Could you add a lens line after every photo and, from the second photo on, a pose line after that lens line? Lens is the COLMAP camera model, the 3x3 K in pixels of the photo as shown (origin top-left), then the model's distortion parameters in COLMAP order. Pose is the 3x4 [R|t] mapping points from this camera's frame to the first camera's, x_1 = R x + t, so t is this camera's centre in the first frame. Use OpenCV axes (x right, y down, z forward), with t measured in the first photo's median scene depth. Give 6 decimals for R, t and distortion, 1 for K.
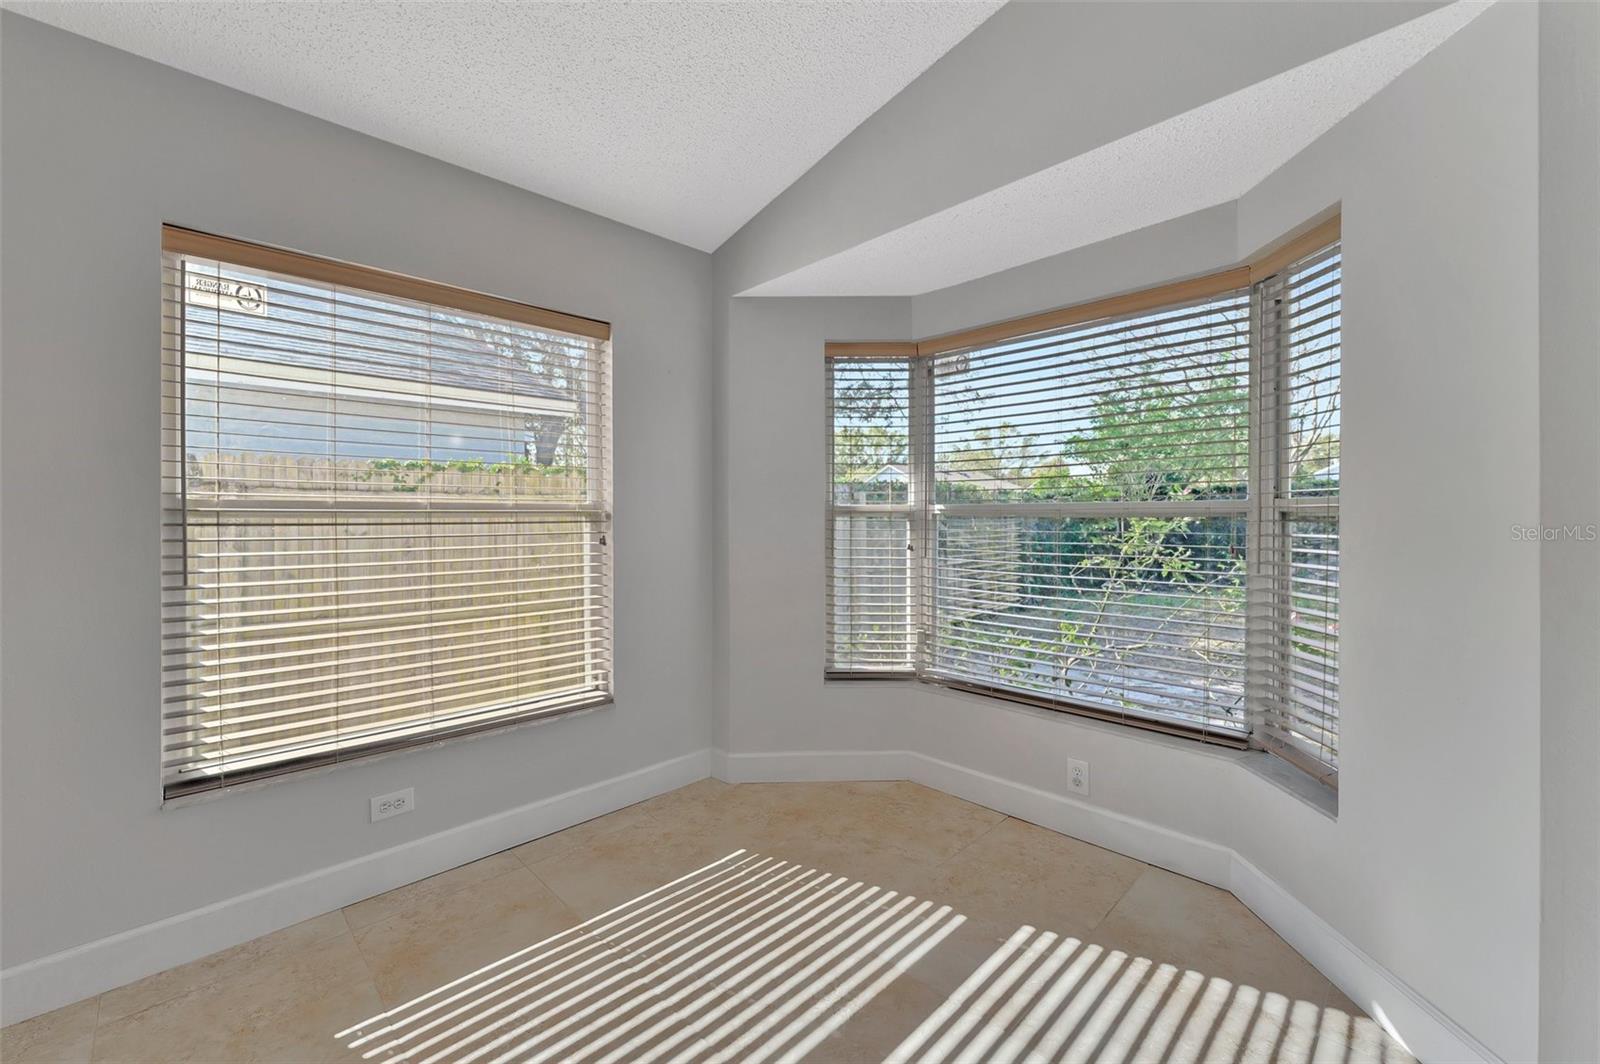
lens RADIAL K [[646.1, 0, 797.5], [0, 646.1, 510.8], [0, 0, 1]] dist [-0.001431, 0.000017]
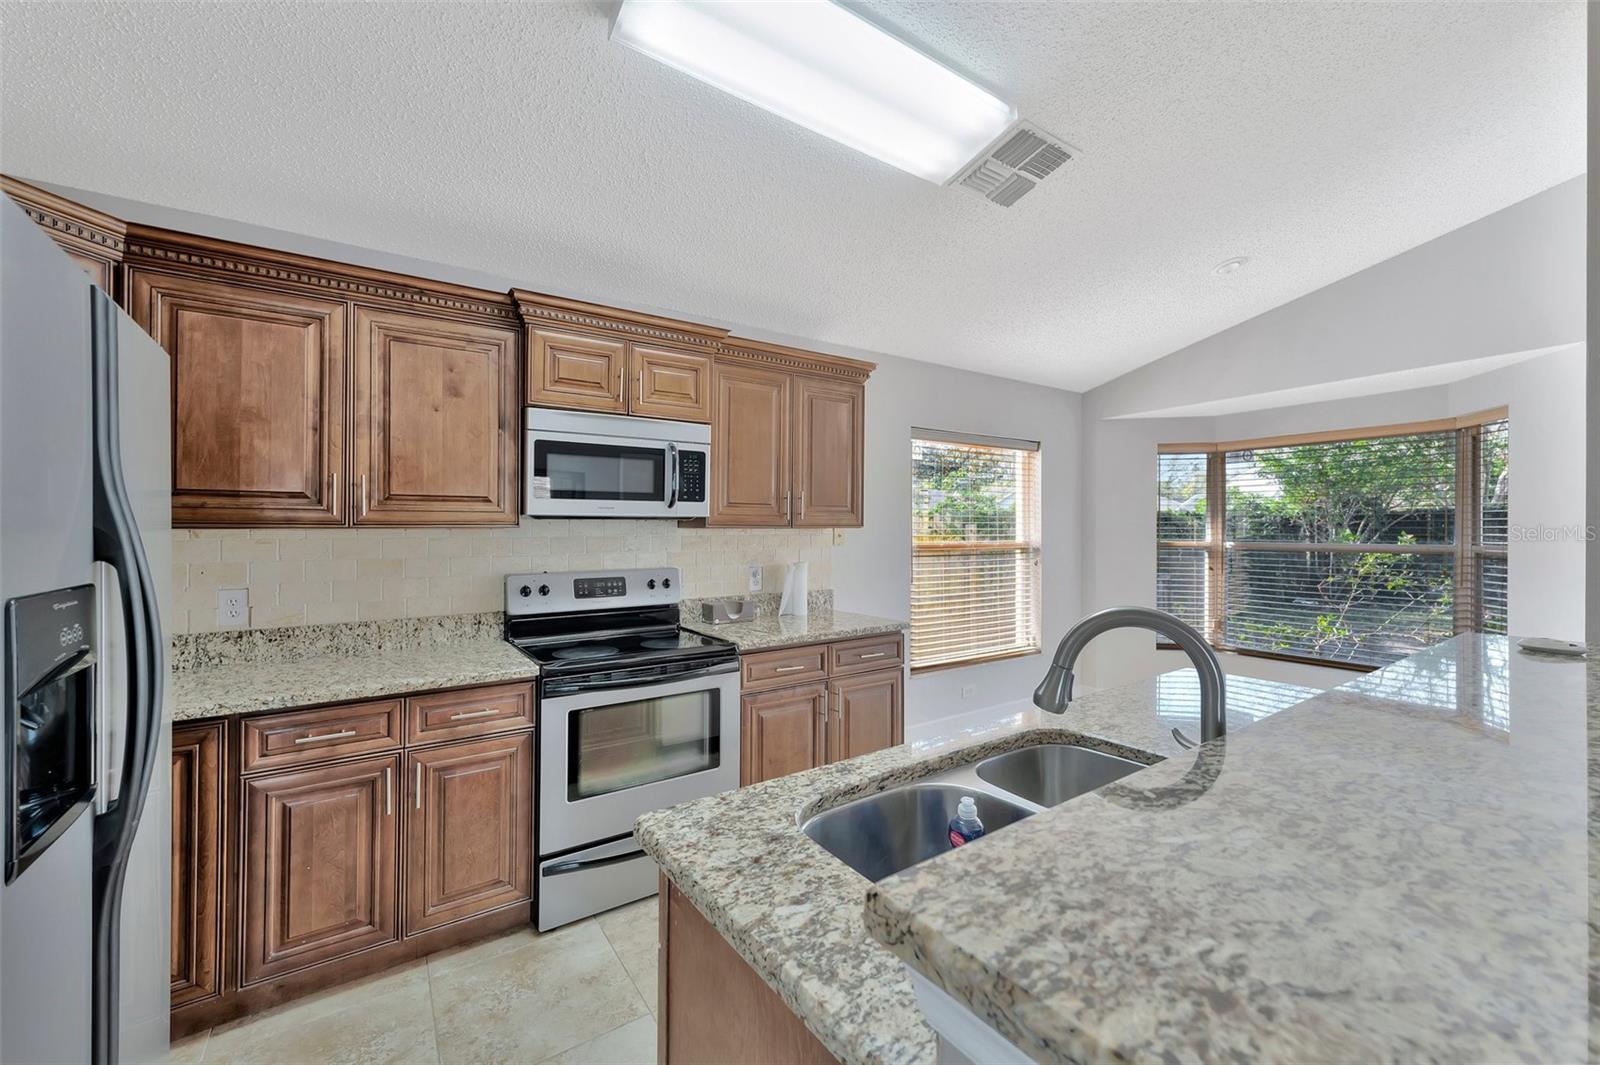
lens RADIAL K [[639.2, 0, 800.0], [0, 639.2, 532.5], [0, 0, 1]] dist [0.000358, -0.000017]
pose [[0.983717, 0.002065, -0.179712, -0.613228], [0.000157, 0.999924, 0.012348, -0.059449], [0.179724, -0.012175, 0.983642, -0.851012]]
